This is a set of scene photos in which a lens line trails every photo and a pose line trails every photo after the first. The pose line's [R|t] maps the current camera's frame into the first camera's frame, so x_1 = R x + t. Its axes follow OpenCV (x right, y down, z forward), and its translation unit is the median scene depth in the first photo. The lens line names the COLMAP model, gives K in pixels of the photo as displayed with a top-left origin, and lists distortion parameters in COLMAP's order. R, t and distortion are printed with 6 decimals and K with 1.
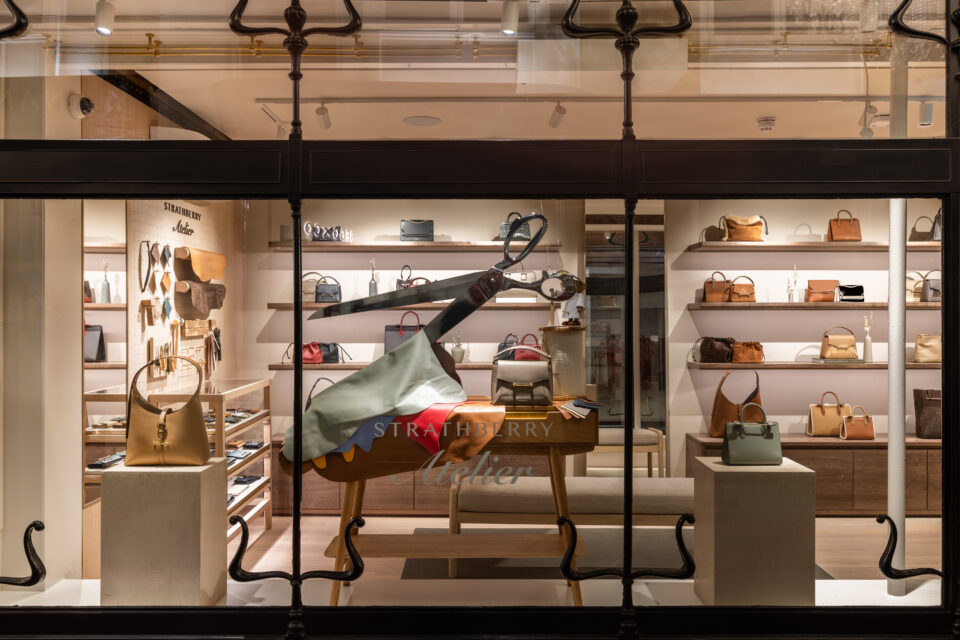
lens RADIAL K [[719.6, 0, 480.0], [0, 719.6, 320.0], [0, 0, 1]] dist [-0.035883, -0.002013]
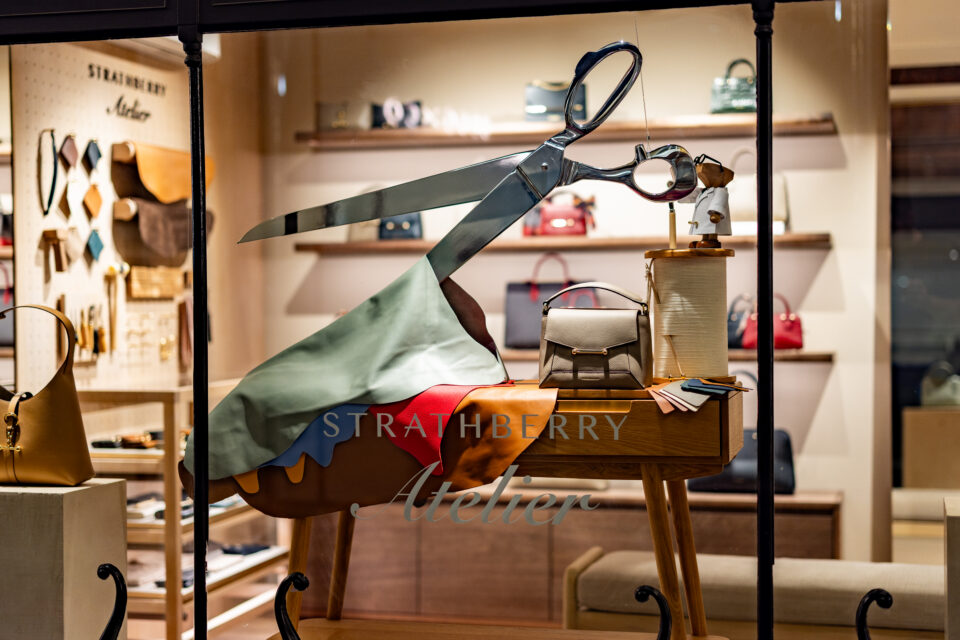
lens RADIAL K [[1406.7, 0, 480.0], [0, 1406.7, 320.0], [0, 0, 1]] dist [-0.002498, -0.061601]
pose [[0.970048, -0.003976, -0.242881, 0.233819], [0.007542, 0.999877, 0.013753, 0.048855], [0.242797, -0.015173, 0.969958, -0.069473]]
